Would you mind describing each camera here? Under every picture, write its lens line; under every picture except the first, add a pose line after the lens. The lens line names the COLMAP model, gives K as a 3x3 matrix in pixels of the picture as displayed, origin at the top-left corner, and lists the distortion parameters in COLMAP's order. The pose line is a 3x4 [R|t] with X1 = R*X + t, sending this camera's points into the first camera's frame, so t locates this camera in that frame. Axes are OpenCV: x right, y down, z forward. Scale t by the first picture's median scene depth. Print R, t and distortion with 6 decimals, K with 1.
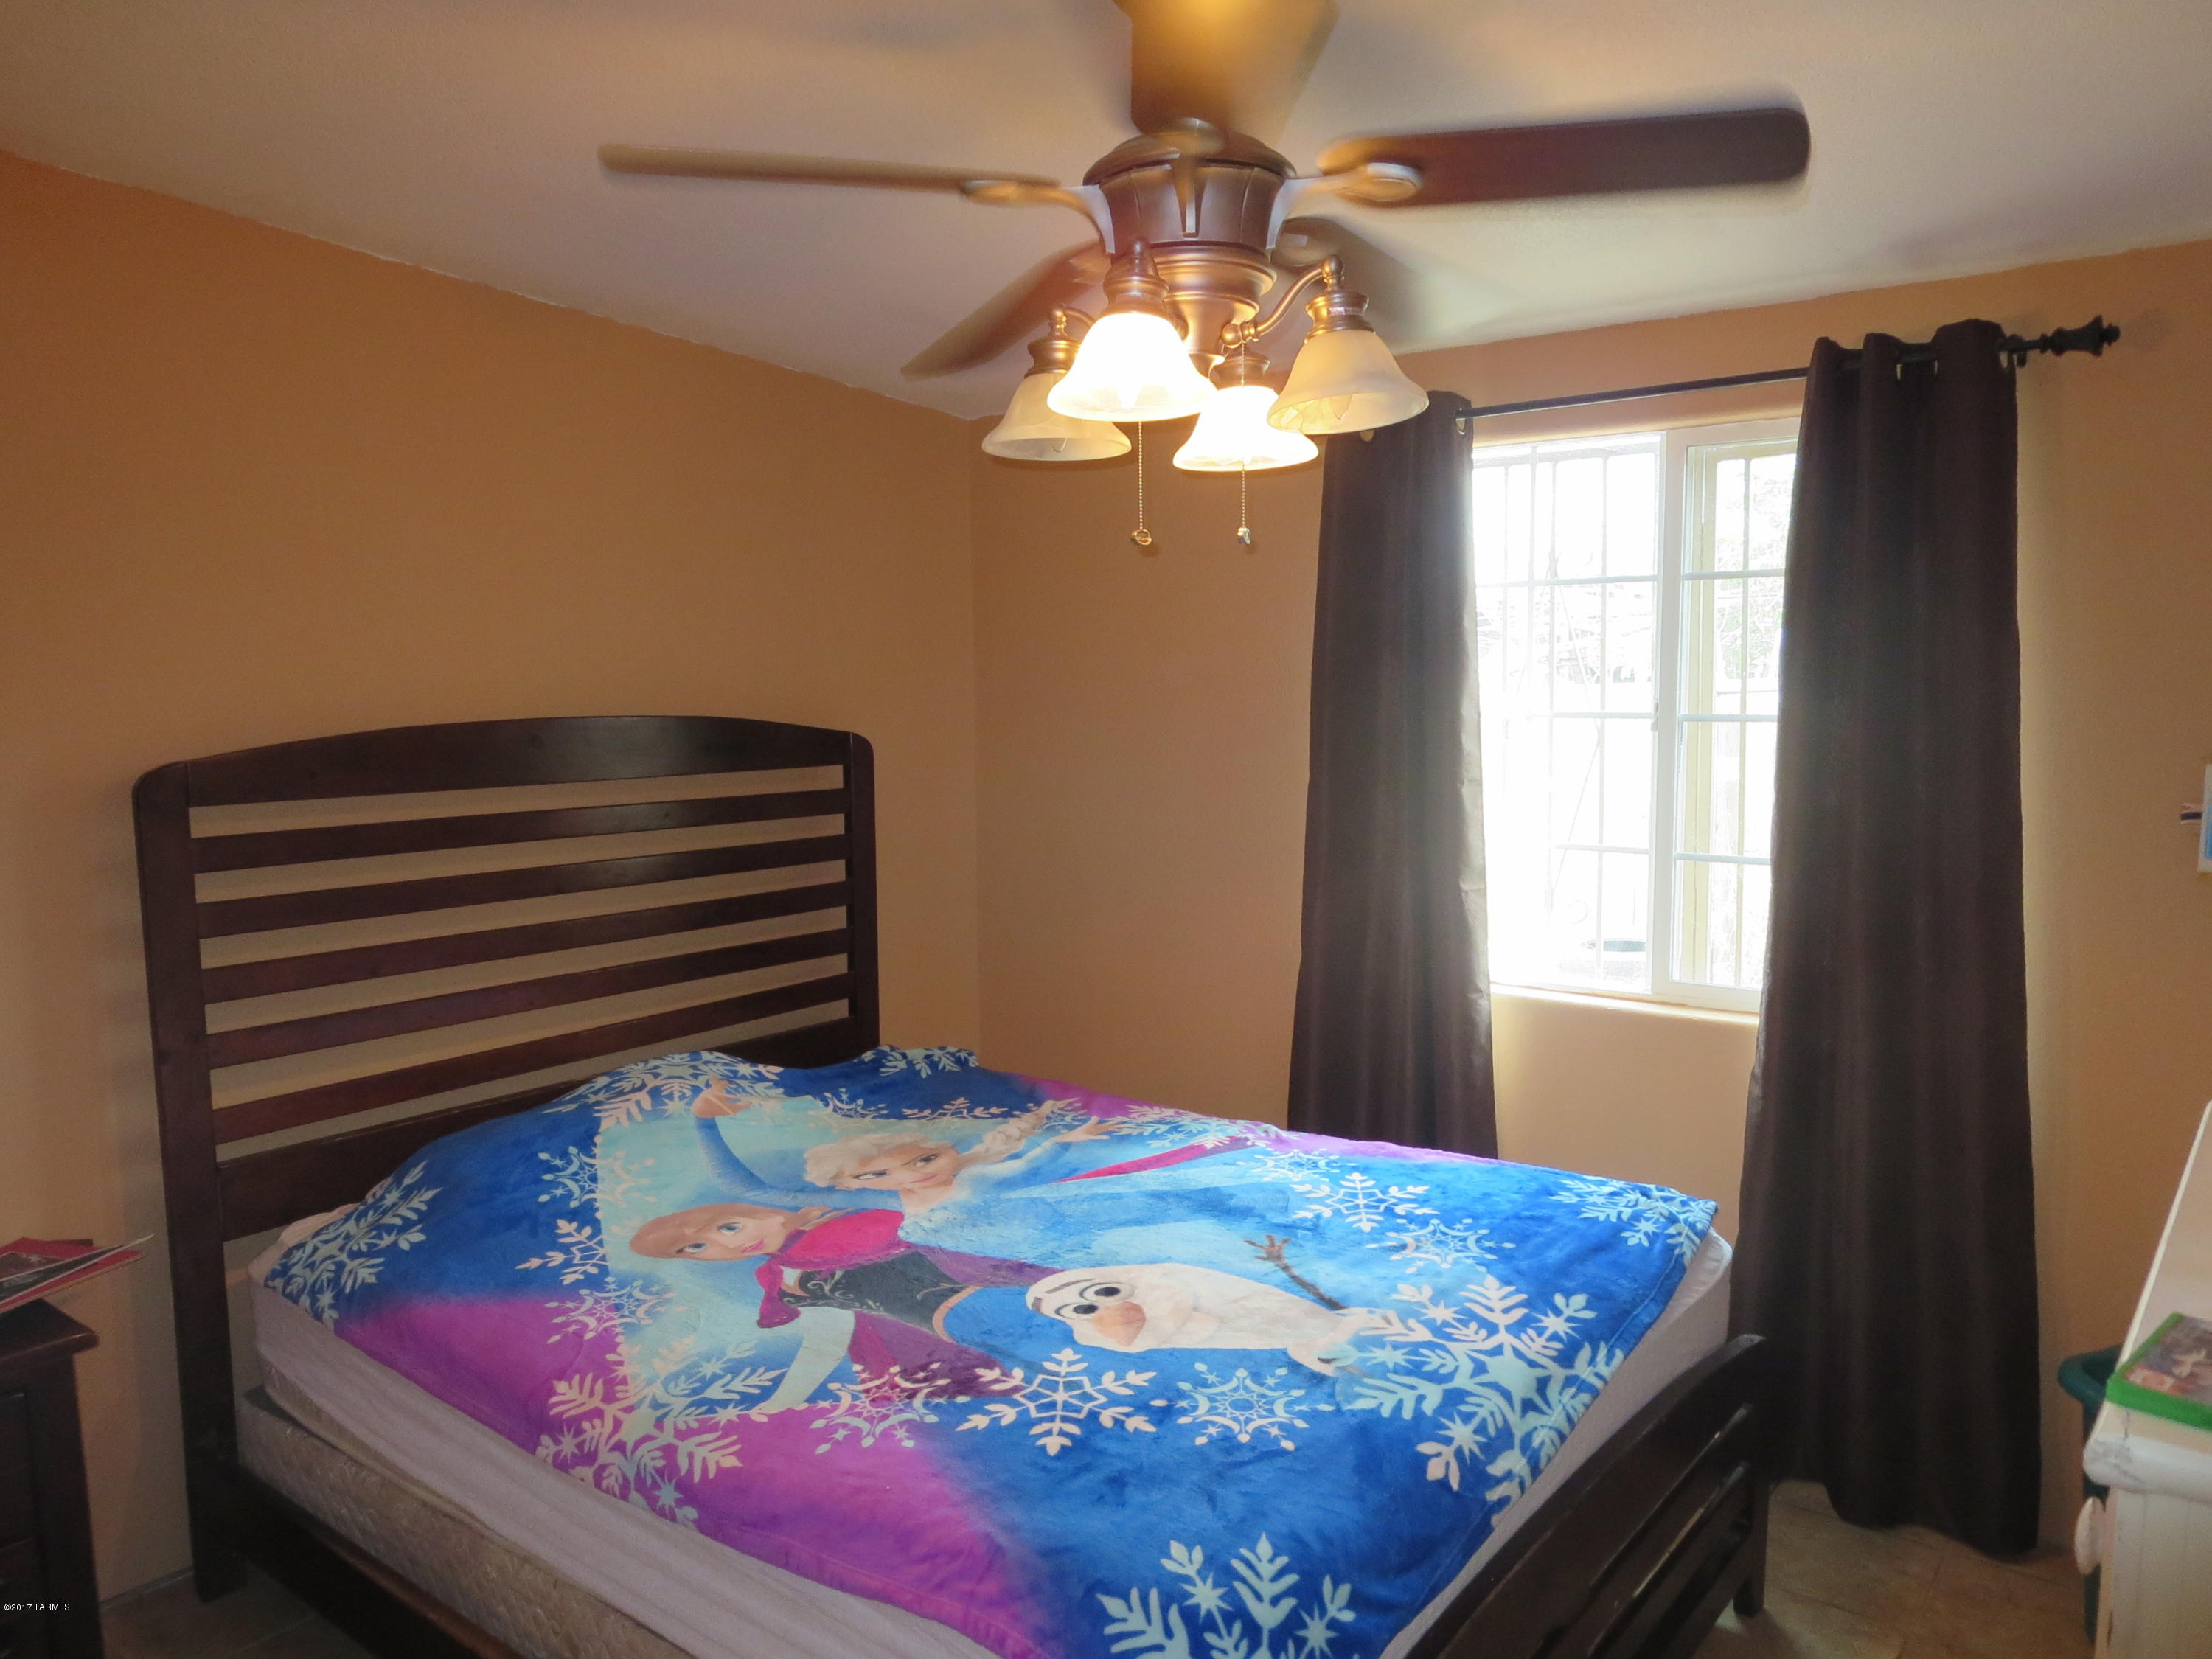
lens RADIAL K [[1576.0, 0, 1106.0], [0, 1576.0, 829.5], [0, 0, 1]] dist [-0.032896, -0.000087]
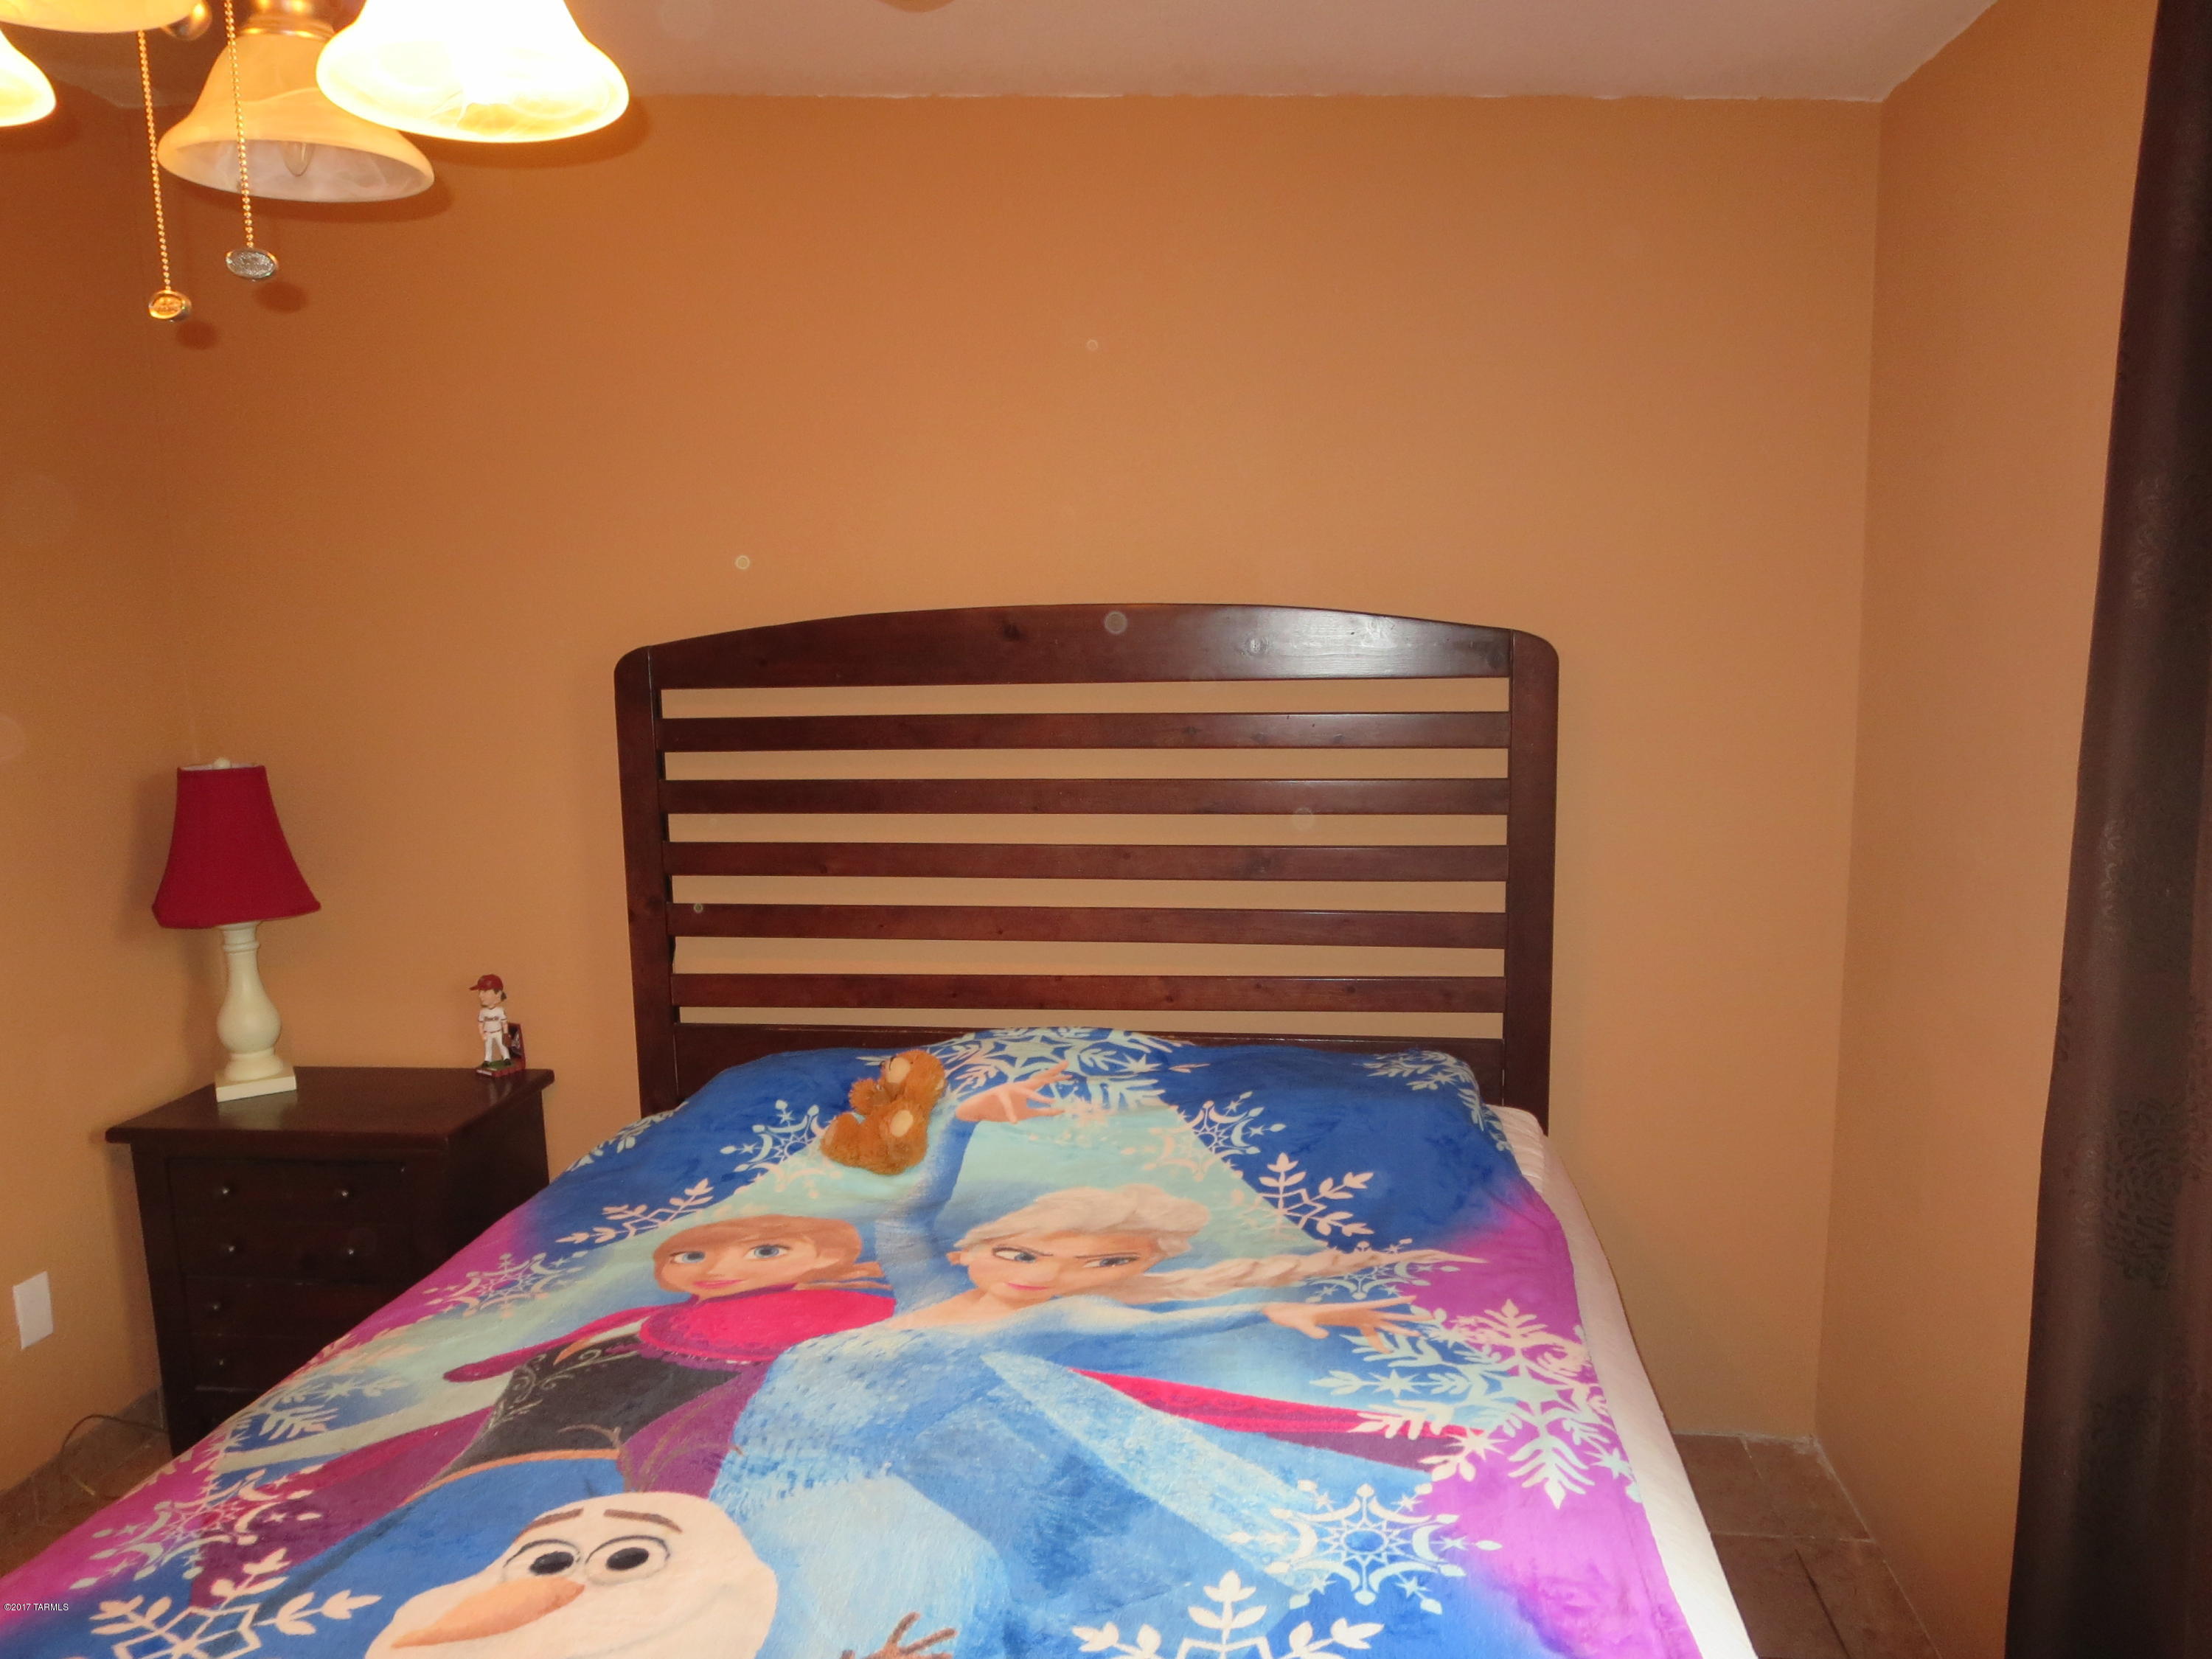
lens RADIAL K [[1576.0, 0, 1106.0], [0, 1576.0, 829.5], [0, 0, 1]] dist [-0.032896, -0.000087]
pose [[0.509796, 0.130221, -0.850383, 0.571487], [-0.066015, 0.991484, 0.112253, -0.069637], [0.857759, -0.001088, 0.514051, 0.834065]]
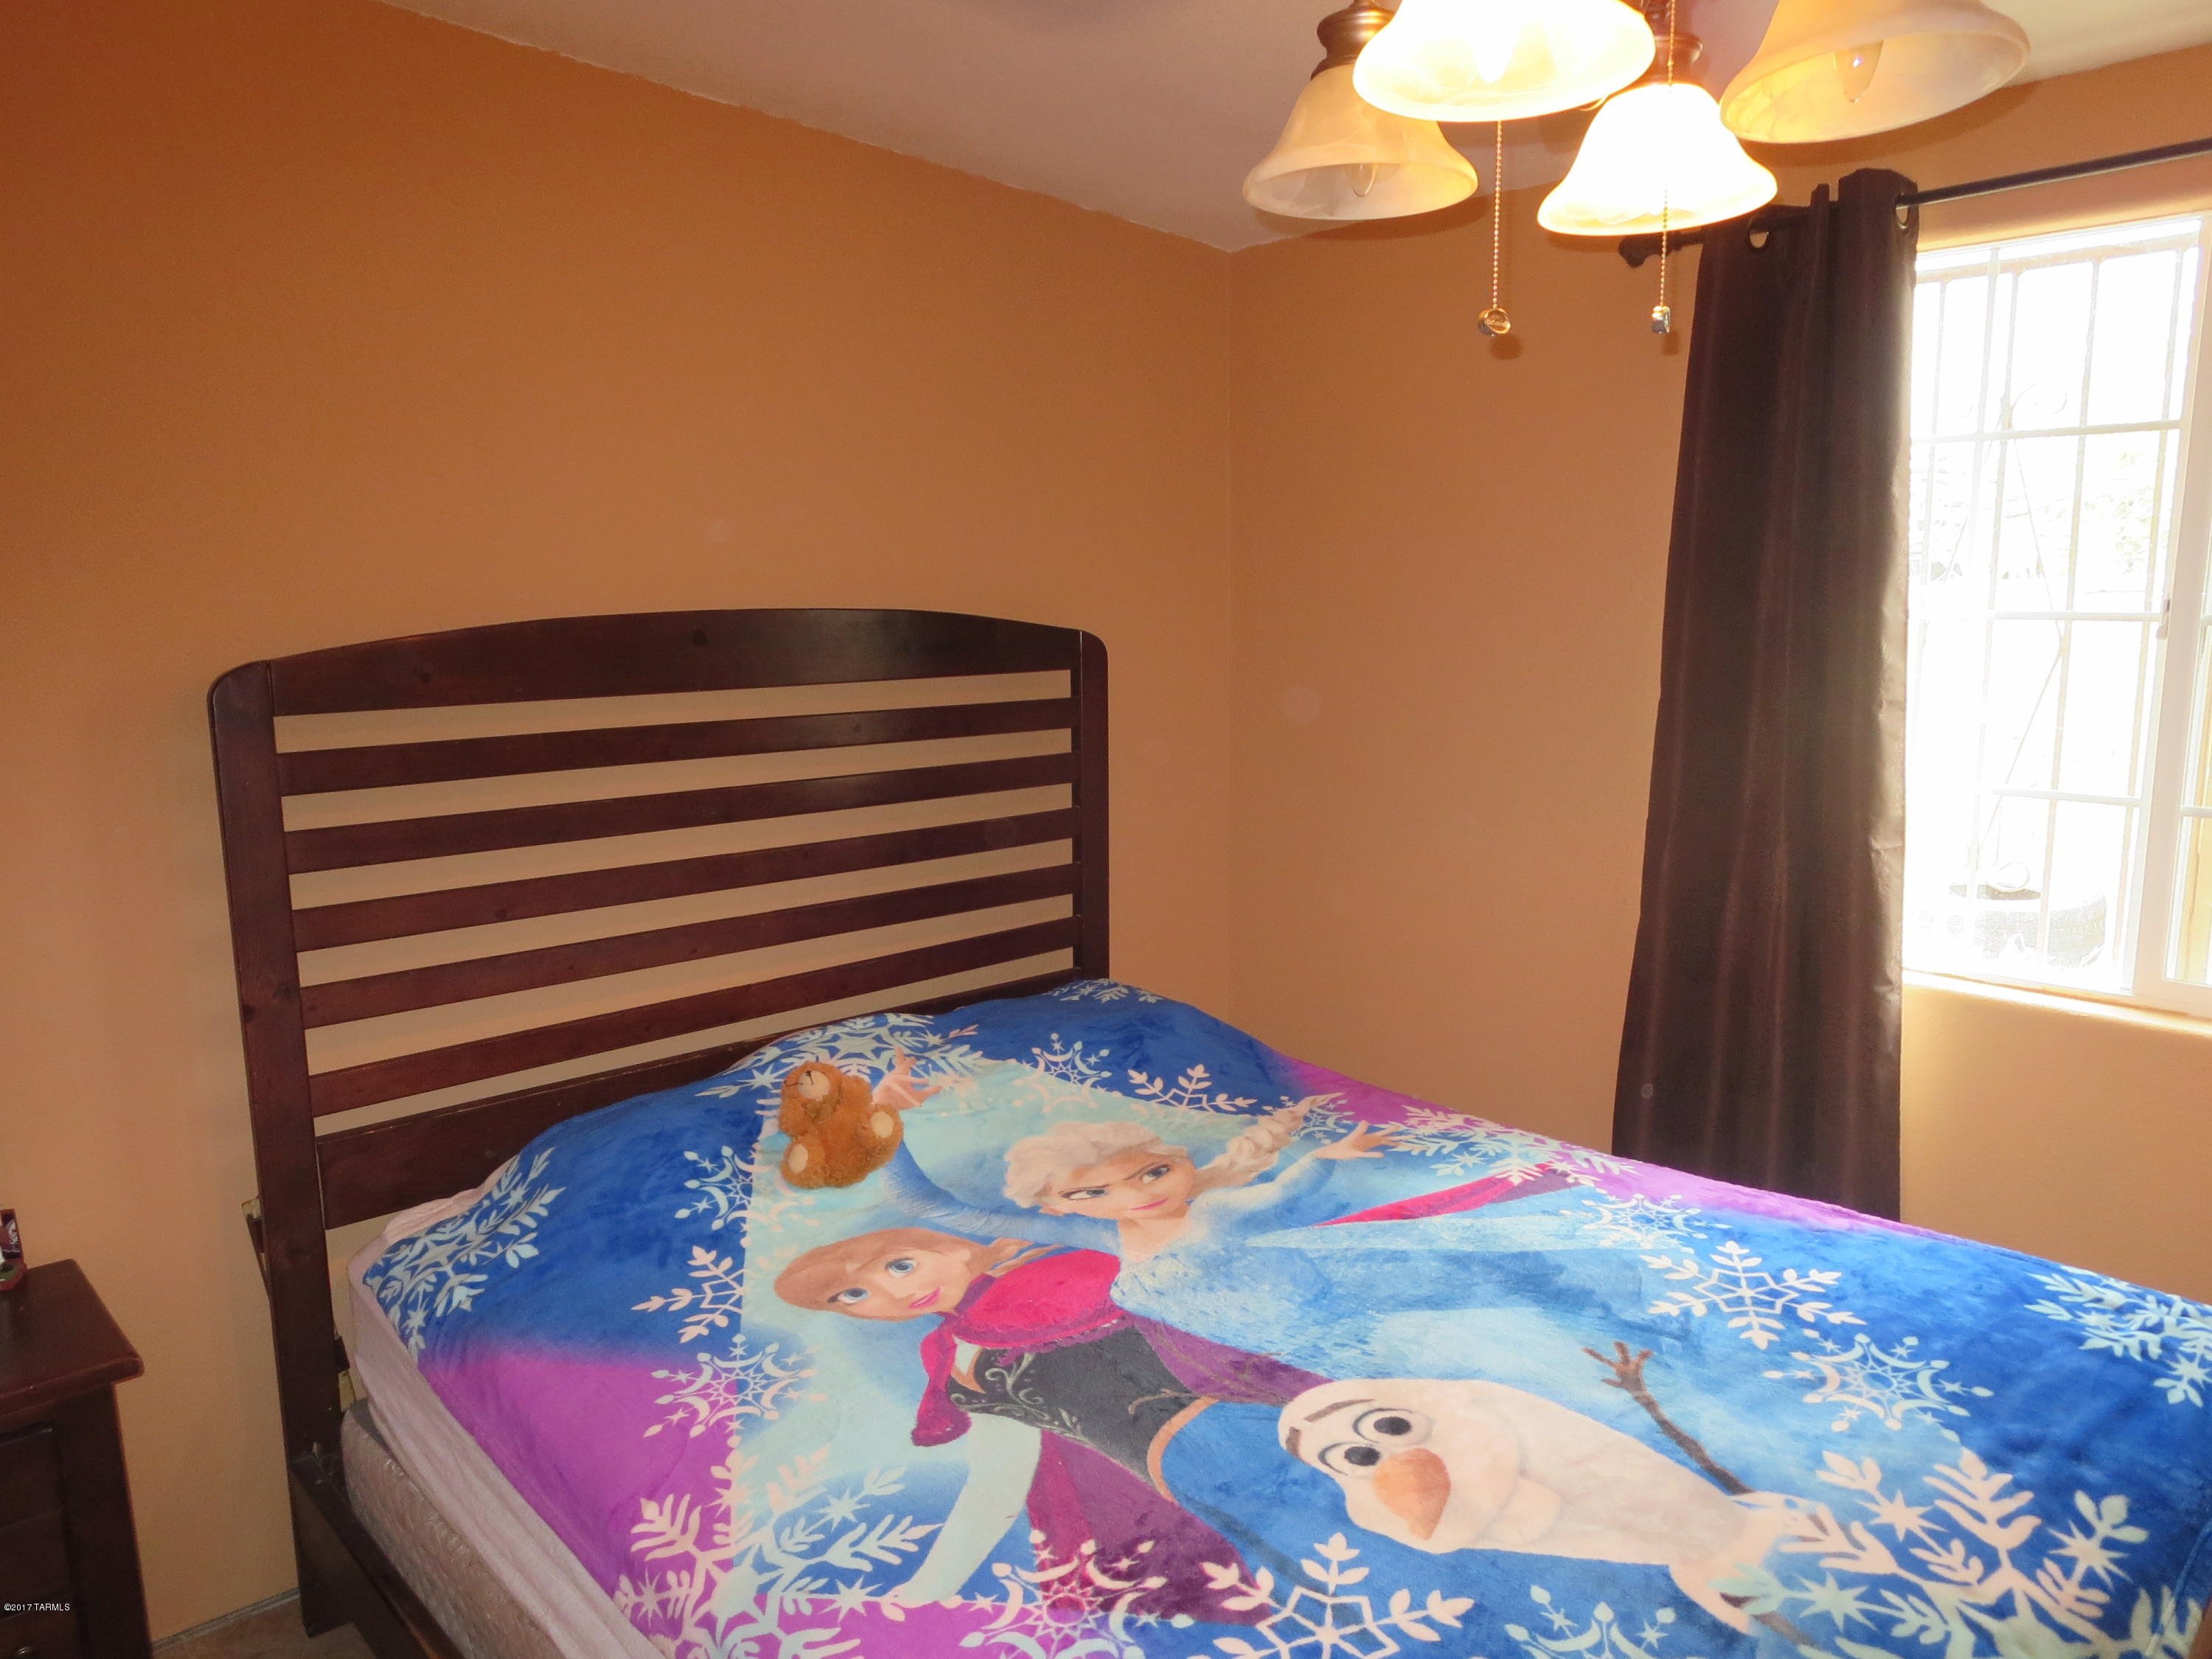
lens RADIAL K [[1565.1, 0, 1110.3], [0, 1565.1, 852.5], [0, 0, 1]] dist [-0.028457, -0.001186]
pose [[0.987192, 0.030313, -0.156629, -0.022467], [-0.017975, 0.996665, 0.079599, -0.017958], [0.158519, -0.075764, 0.984445, 0.300114]]
